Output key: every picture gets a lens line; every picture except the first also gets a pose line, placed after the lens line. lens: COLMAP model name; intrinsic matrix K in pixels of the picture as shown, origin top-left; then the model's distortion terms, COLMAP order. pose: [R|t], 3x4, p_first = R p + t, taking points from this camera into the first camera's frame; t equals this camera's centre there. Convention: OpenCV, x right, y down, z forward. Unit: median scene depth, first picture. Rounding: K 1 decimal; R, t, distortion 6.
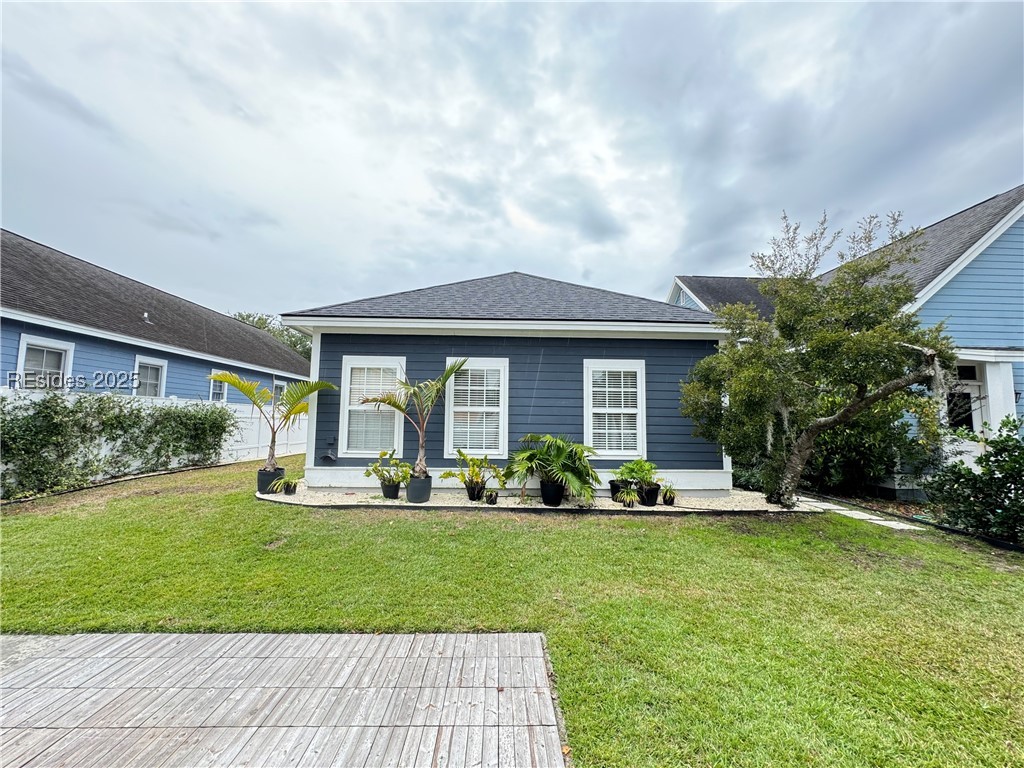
lens RADIAL K [[407.8, 0, 512.0], [0, 407.8, 384.0], [0, 0, 1]] dist [-0.001777, -0.000373]
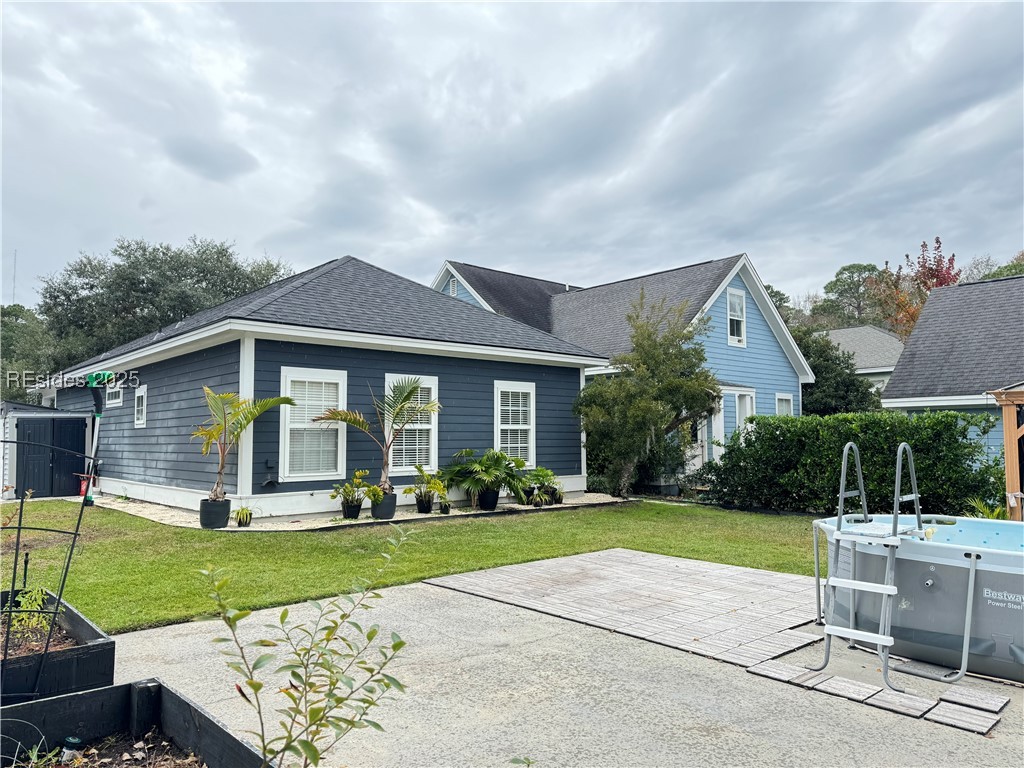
lens RADIAL K [[708.5, 0, 512.0], [0, 708.5, 384.0], [0, 0, 1]] dist [0.025624, -0.036161]
pose [[0.765783, 0.033186, 0.642243, -1.015575], [-0.045318, 0.998970, 0.002417, -0.057657], [-0.641501, -0.030956, 0.766498, -0.486103]]
